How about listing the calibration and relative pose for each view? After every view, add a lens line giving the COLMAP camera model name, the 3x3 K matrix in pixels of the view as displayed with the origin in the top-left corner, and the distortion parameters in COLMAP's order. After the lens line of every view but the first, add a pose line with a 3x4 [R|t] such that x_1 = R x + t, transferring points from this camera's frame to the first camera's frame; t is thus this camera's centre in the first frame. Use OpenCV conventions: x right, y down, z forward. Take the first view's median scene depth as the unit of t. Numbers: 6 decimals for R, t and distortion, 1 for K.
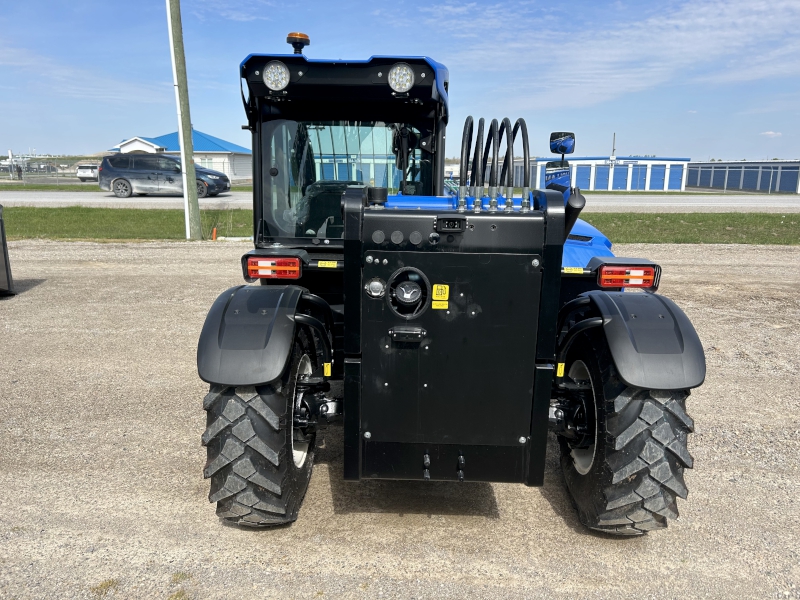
lens RADIAL K [[605.4, 0, 400.0], [0, 605.4, 300.0], [0, 0, 1]] dist [0.081698, -0.091299]
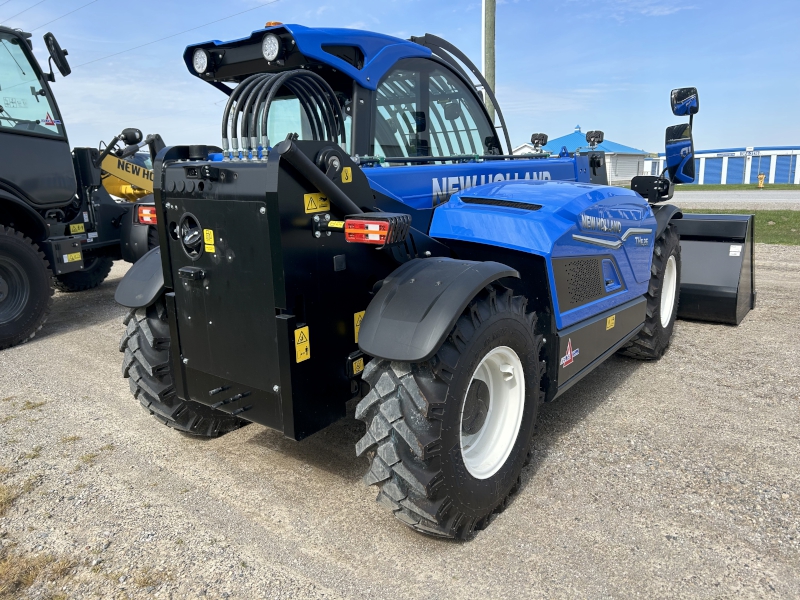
lens RADIAL K [[605.4, 0, 400.0], [0, 605.4, 300.0], [0, 0, 1]] dist [0.081698, -0.091299]
pose [[0.804221, 0.096578, -0.586430, 0.891430], [-0.100180, 0.994619, 0.026417, 0.033098], [0.585826, 0.037504, 0.809569, 0.275778]]
